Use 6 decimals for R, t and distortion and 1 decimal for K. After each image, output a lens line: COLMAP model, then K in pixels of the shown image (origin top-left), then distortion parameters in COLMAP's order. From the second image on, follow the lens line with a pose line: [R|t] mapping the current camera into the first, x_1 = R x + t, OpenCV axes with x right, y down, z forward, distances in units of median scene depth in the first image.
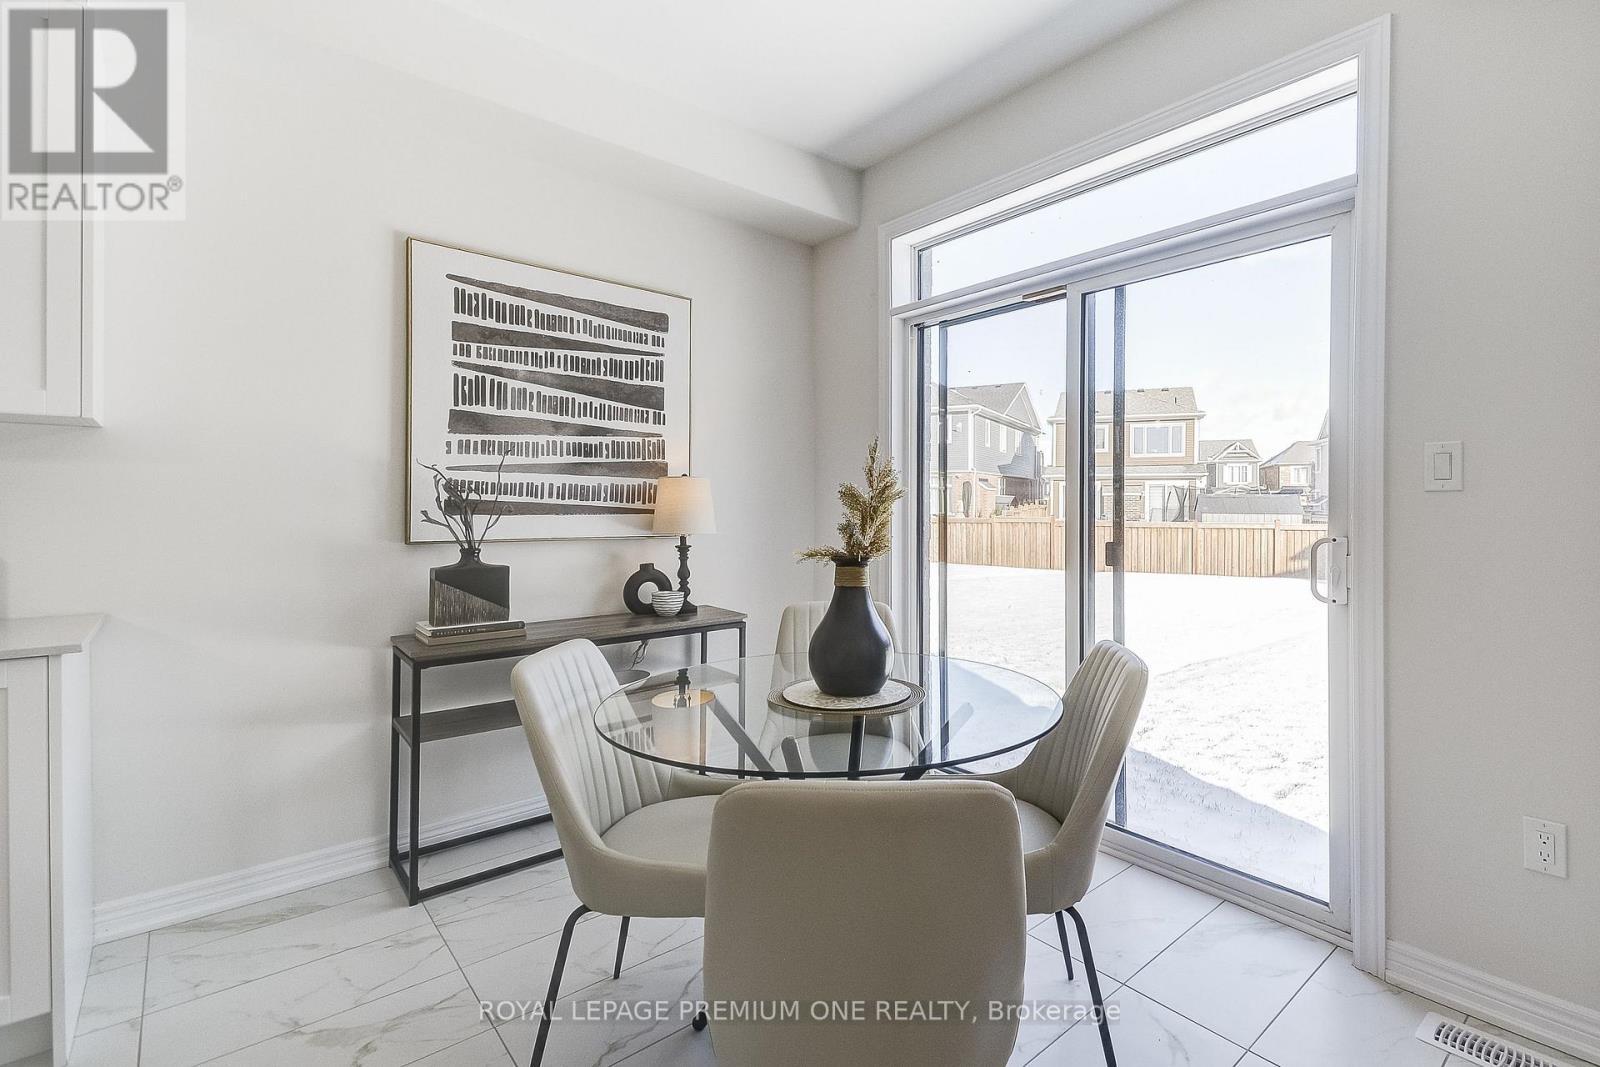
lens RADIAL K [[733.3, 0, 878.7], [0, 733.3, 509.9], [0, 0, 1]] dist [0.026571, 0.000077]
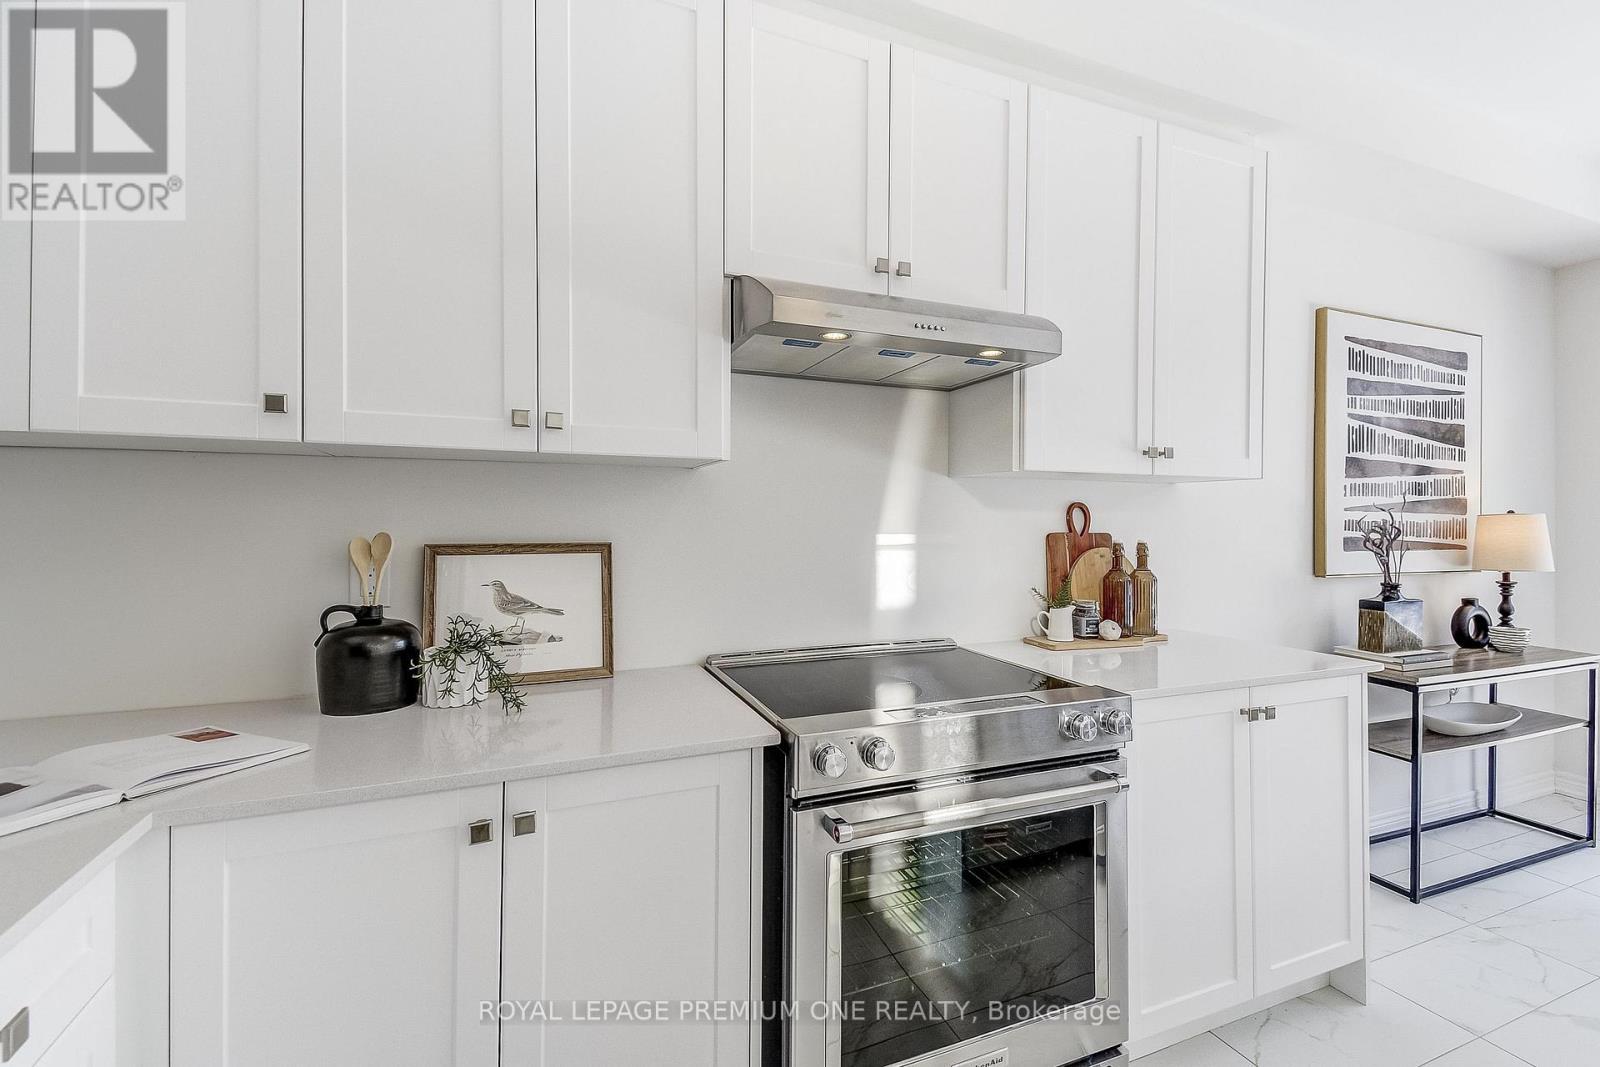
lens RADIAL K [[690.0, 0, 817.6], [0, 690.0, 518.2], [0, 0, 1]] dist [0.057920, -0.028766]
pose [[0.941972, 0.001339, -0.335688, -0.862706], [-0.004233, 0.999960, -0.007889, -0.027712], [0.335664, 0.008852, 0.941940, -0.238924]]
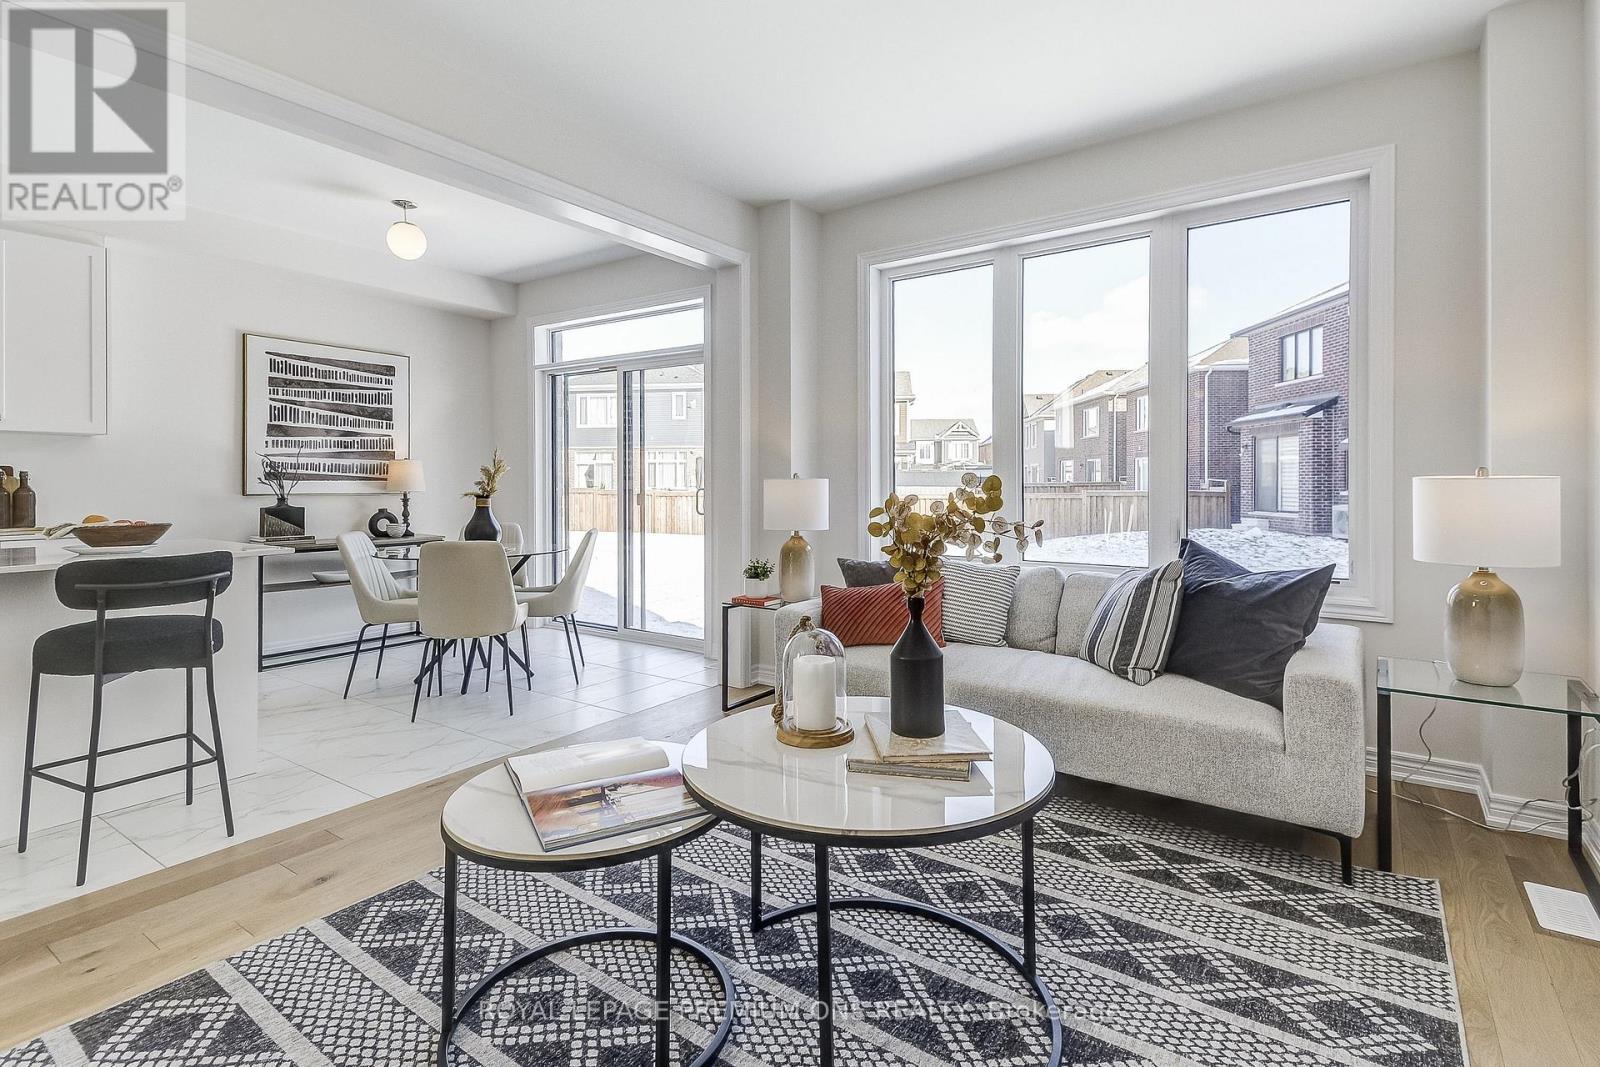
lens RADIAL K [[763.2, 0, 804.8], [0, 763.2, 484.9], [0, 0, 1]] dist [0.060077, -0.032692]
pose [[0.974285, -0.002716, 0.225303, 0.263844], [0.002781, 0.999996, 0.000028, 0.019659], [-0.225302, 0.000599, 0.974289, -1.082085]]
